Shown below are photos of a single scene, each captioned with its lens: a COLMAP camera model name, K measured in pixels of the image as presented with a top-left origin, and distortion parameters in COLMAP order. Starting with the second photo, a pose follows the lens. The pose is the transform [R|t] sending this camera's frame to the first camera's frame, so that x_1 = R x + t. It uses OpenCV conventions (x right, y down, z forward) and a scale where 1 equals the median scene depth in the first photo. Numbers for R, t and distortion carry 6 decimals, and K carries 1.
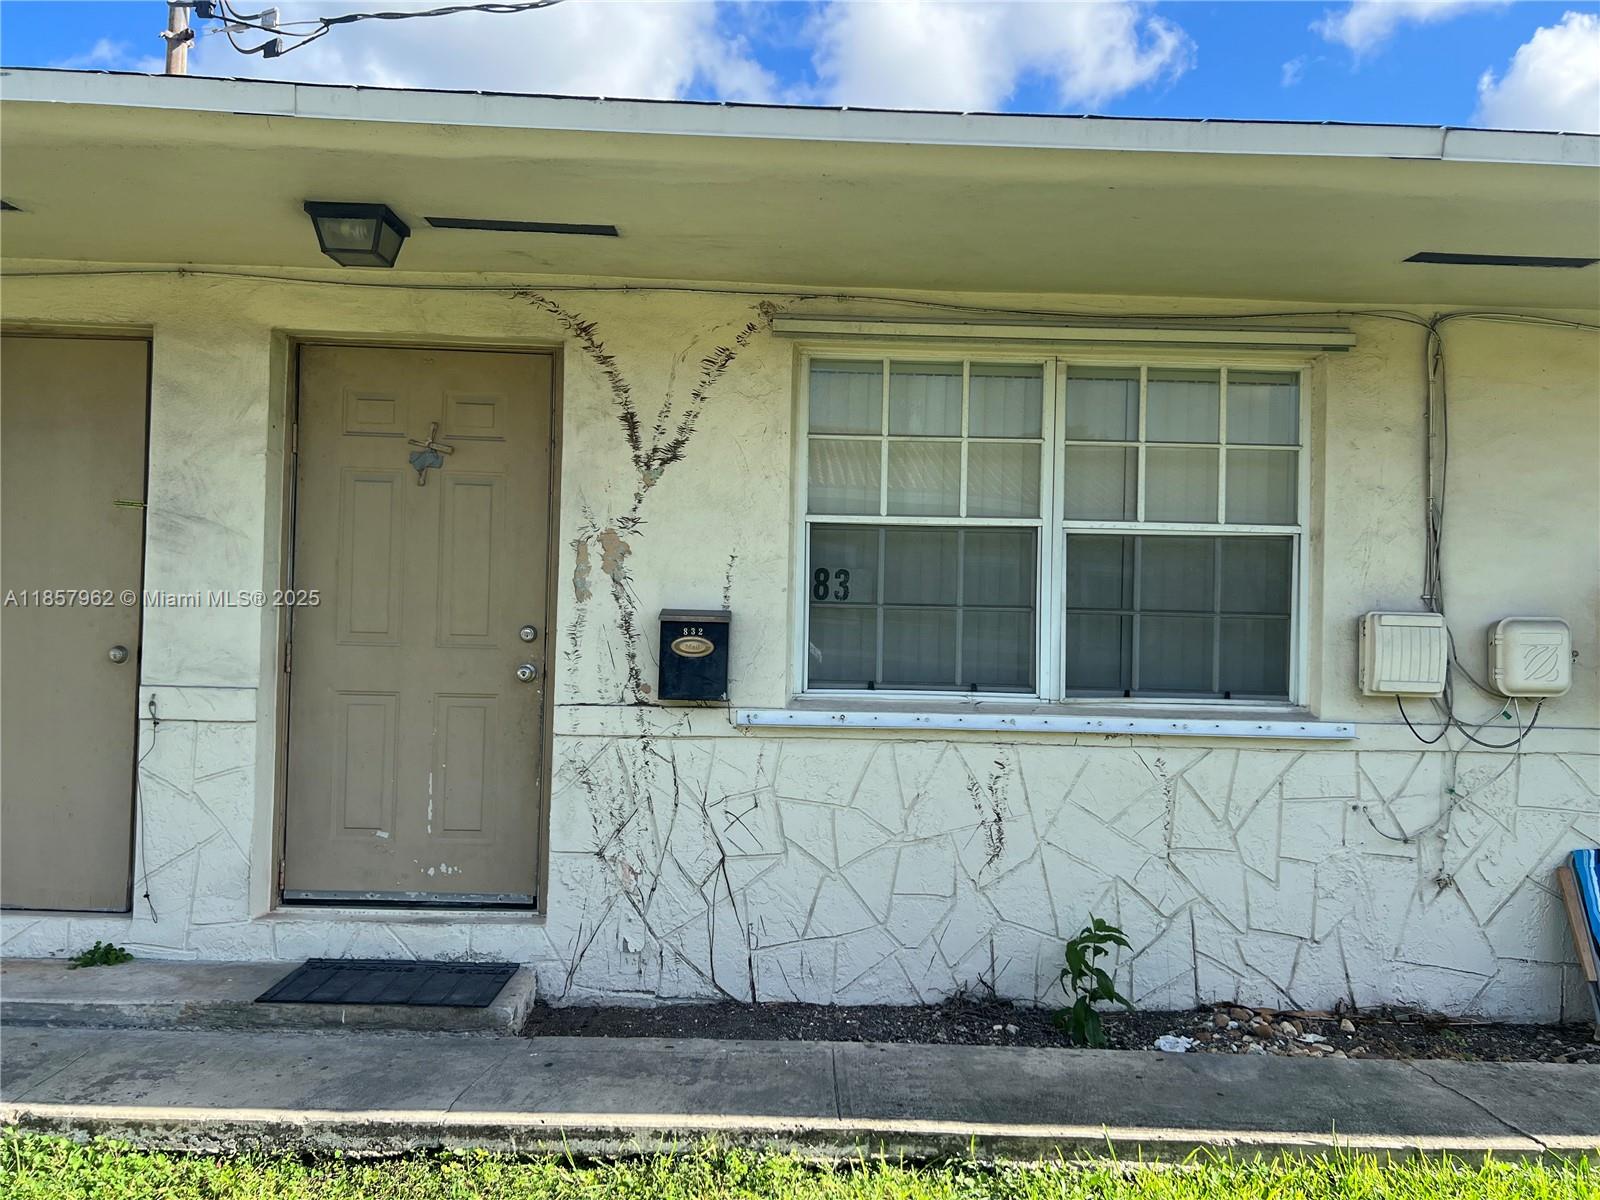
lens RADIAL K [[1207.7, 0, 802.3], [0, 1207.7, 608.2], [0, 0, 1]] dist [0.061650, -0.064488]
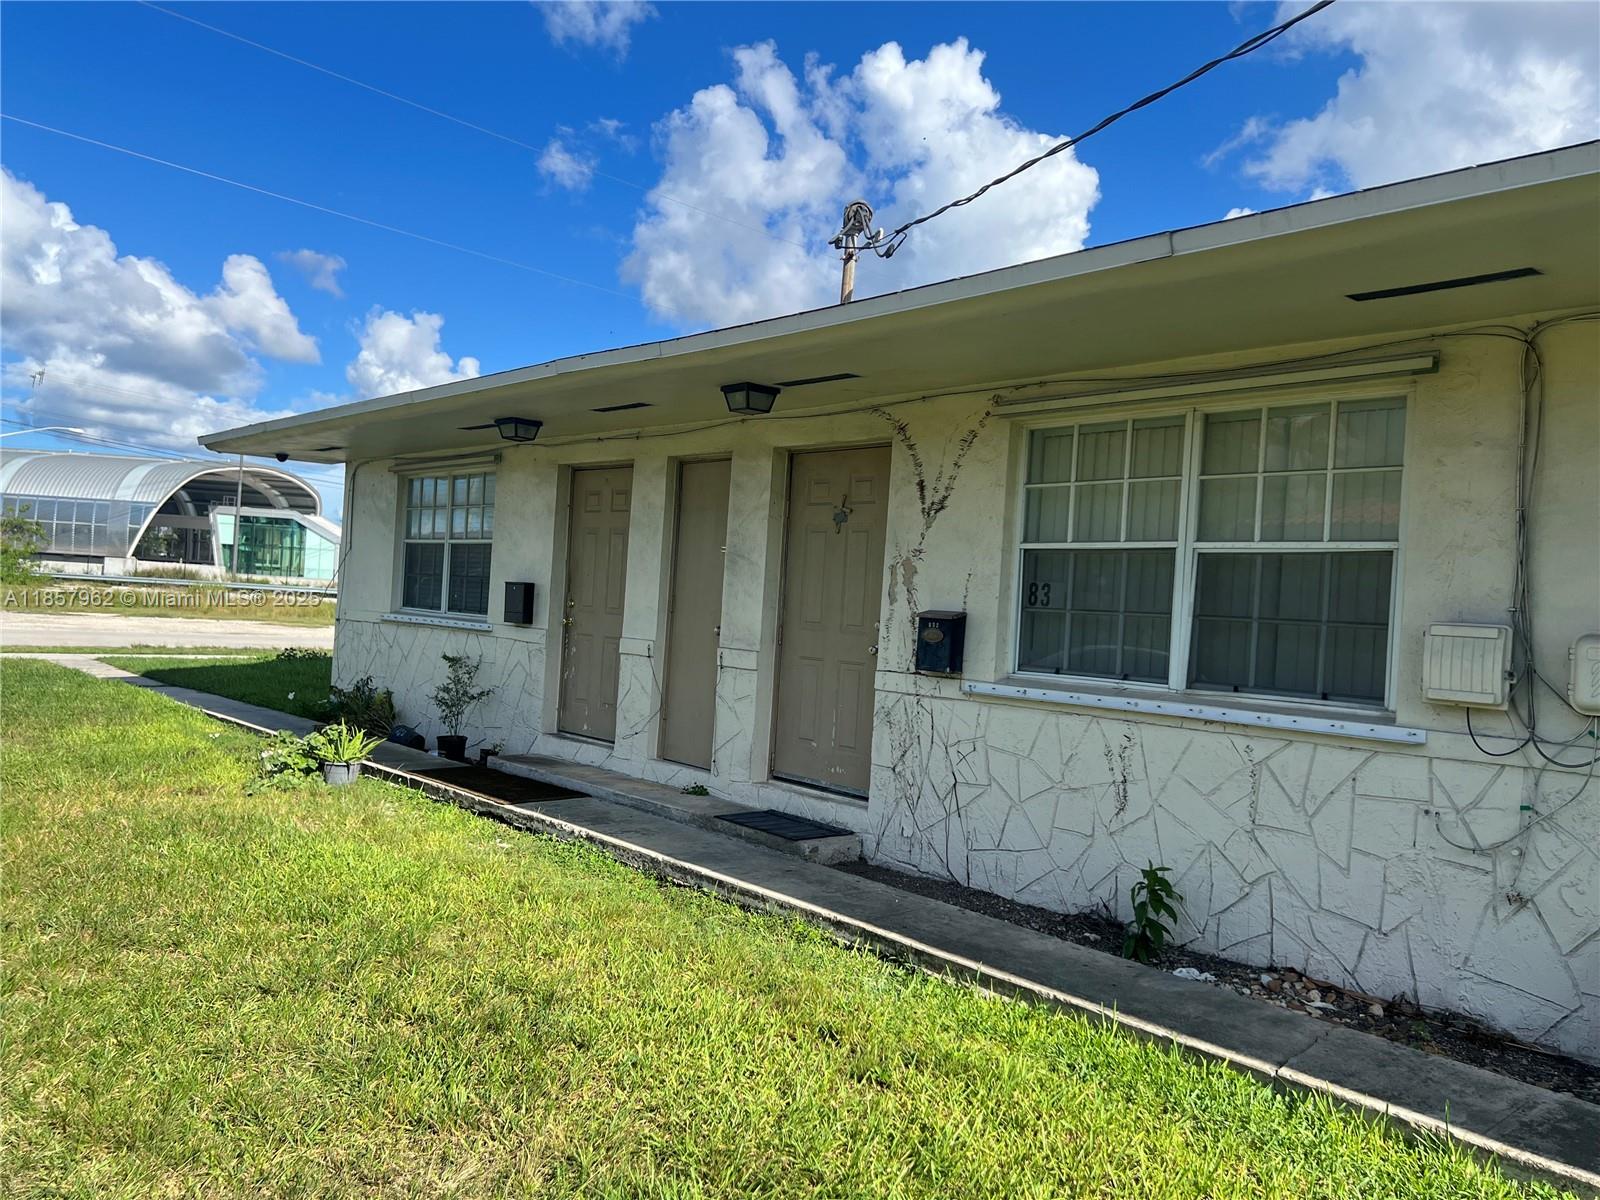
lens RADIAL K [[1207.7, 0, 815.5], [0, 1207.7, 616.1], [0, 0, 1]] dist [0.061650, -0.064488]
pose [[0.650253, 0.016783, -0.759532, 0.908125], [-0.036876, 0.999275, -0.009490, 0.026603], [0.758822, 0.034180, 0.650400, -0.072223]]
